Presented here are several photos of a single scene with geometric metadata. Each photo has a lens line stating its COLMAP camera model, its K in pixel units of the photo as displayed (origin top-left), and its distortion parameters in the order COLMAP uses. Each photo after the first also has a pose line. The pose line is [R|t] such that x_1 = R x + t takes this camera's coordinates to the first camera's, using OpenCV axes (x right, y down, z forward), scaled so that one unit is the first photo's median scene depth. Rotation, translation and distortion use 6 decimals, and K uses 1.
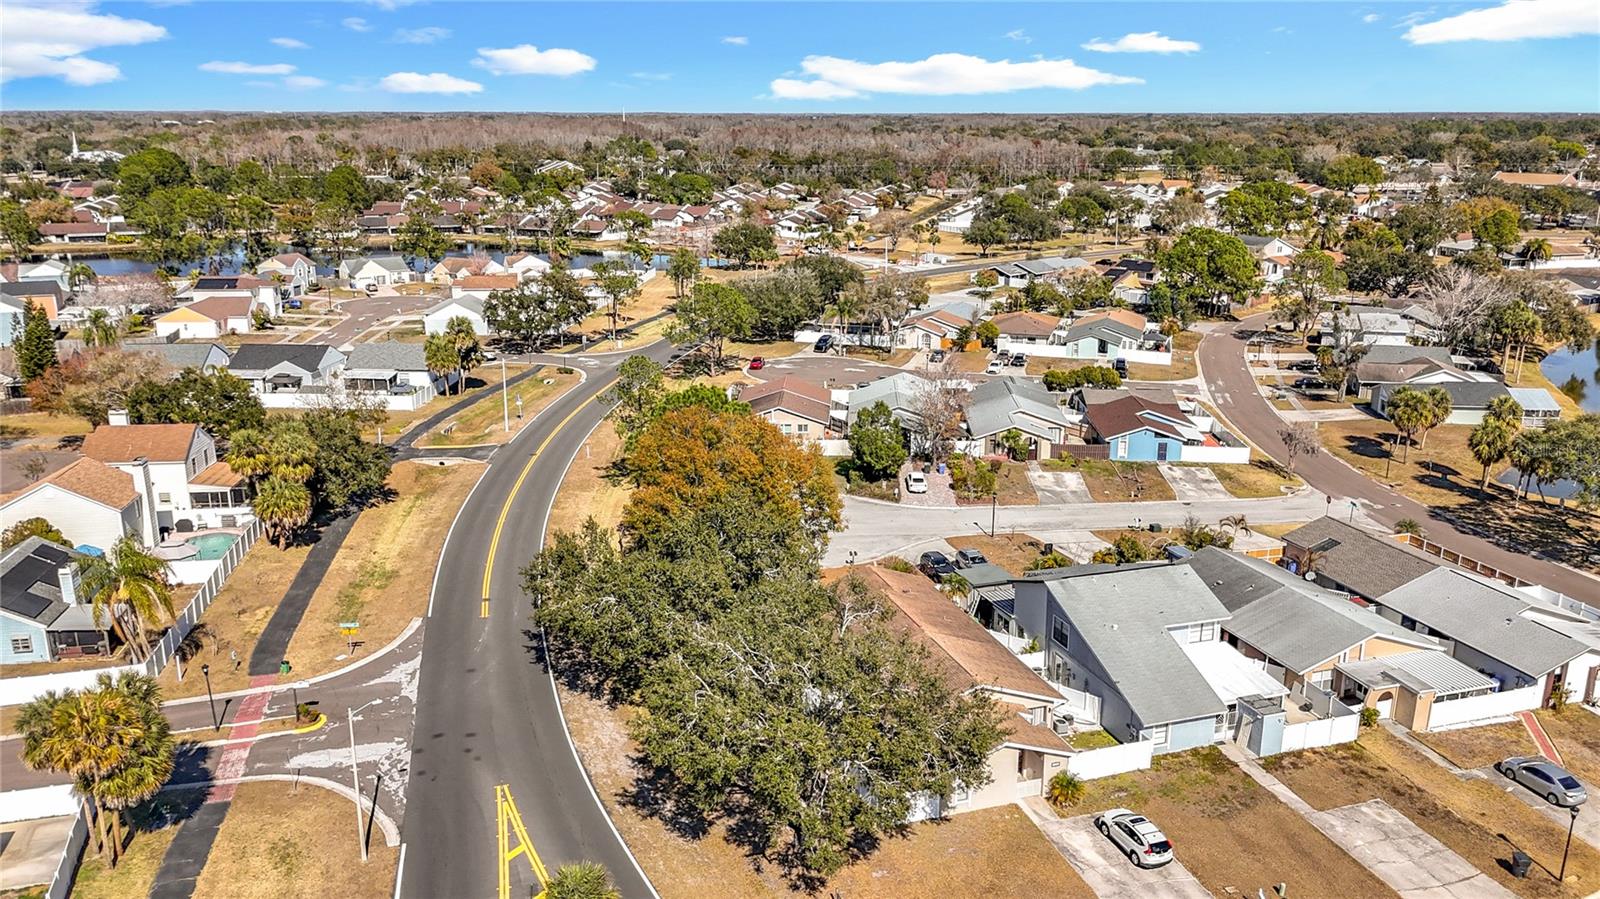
lens RADIAL K [[1208.0, 0, 800.0], [0, 1208.0, 449.5], [0, 0, 1]] dist [0.043213, -0.050733]
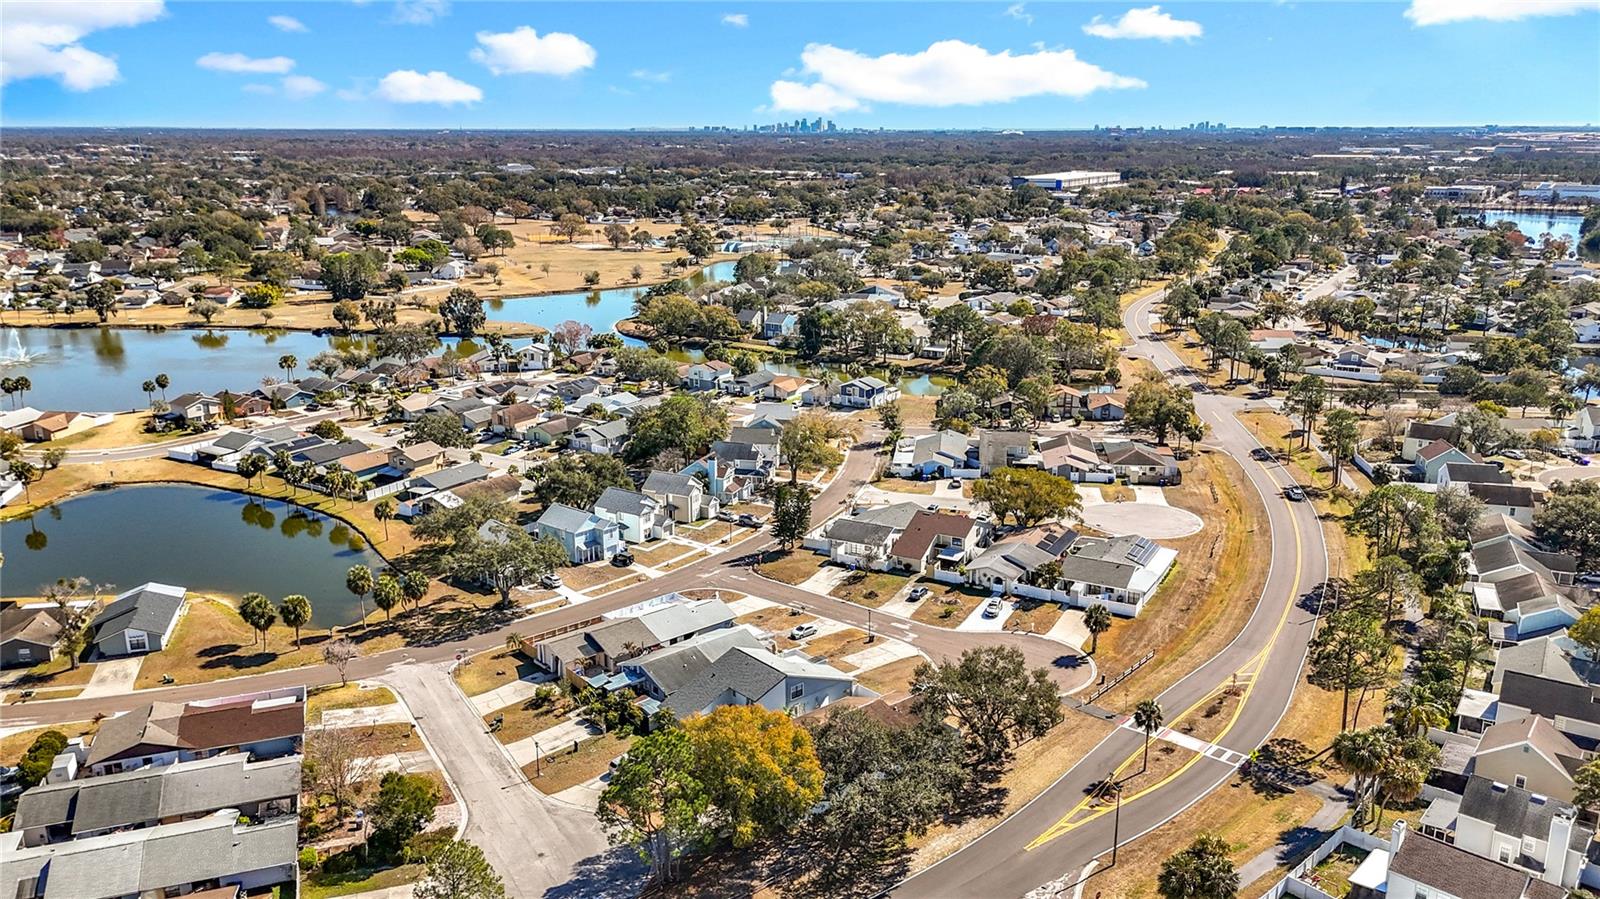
lens RADIAL K [[1208.0, 0, 800.0], [0, 1208.0, 449.5], [0, 0, 1]] dist [0.043213, -0.050733]
pose [[-0.377696, -0.238554, 0.894672, -1.354741], [0.244045, 0.906429, 0.344716, -0.822796], [-0.893190, 0.348538, -0.284136, 1.364345]]
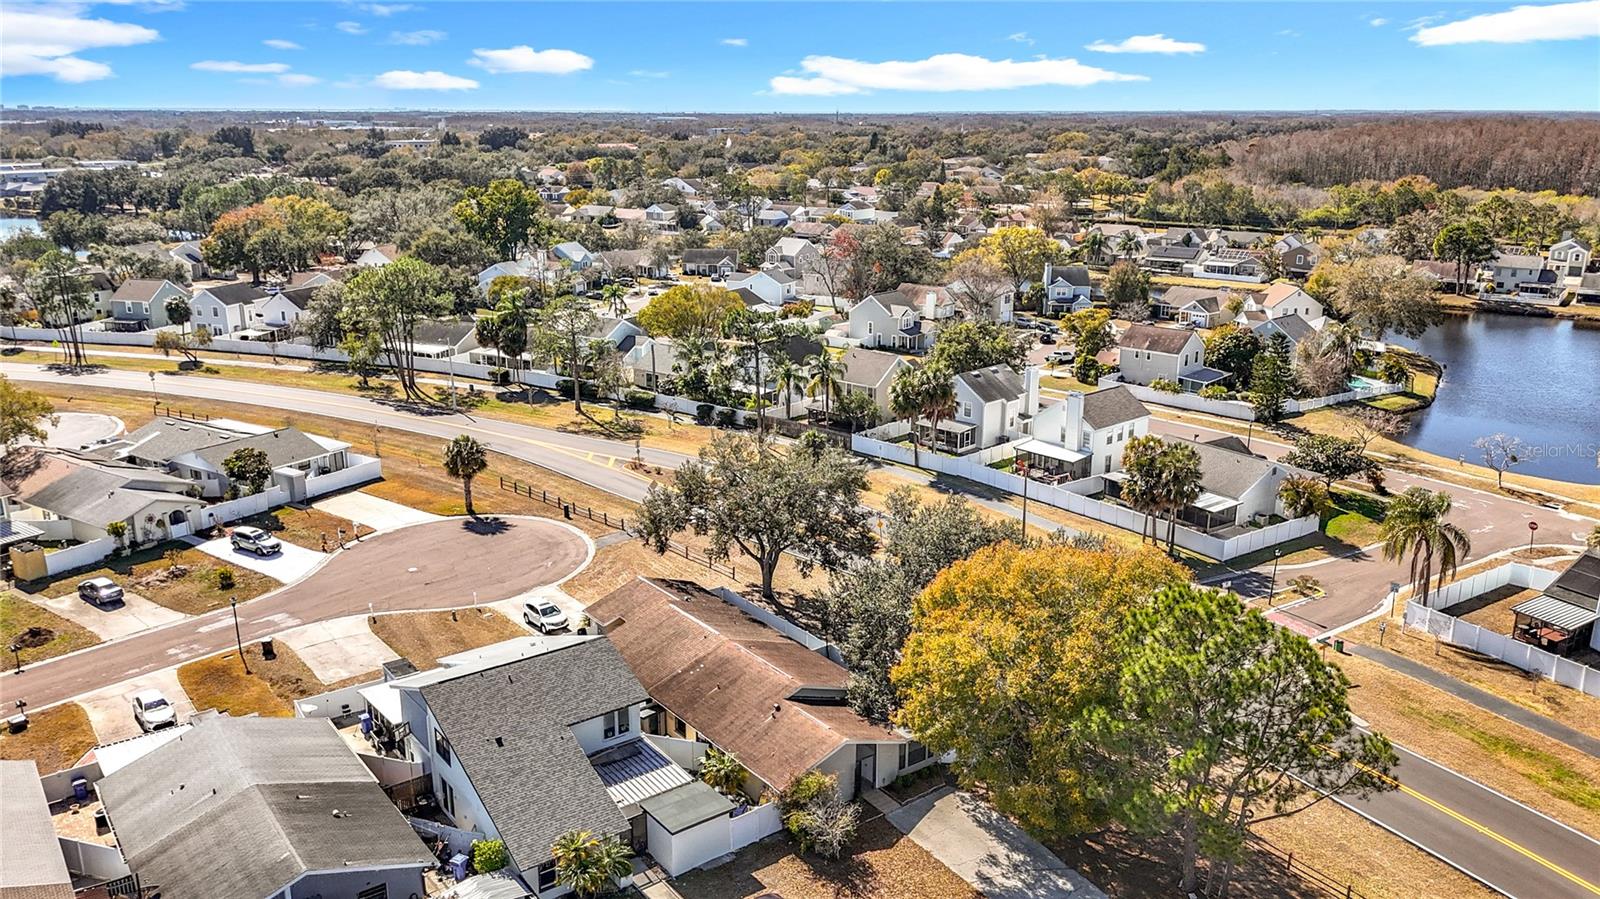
lens RADIAL K [[1208.0, 0, 800.0], [0, 1208.0, 449.5], [0, 0, 1]] dist [0.043213, -0.050733]
pose [[-0.949473, 0.079949, -0.303494, 0.315645], [-0.086381, 0.863093, 0.497602, -0.446452], [0.301727, 0.498676, -0.812578, 1.657501]]
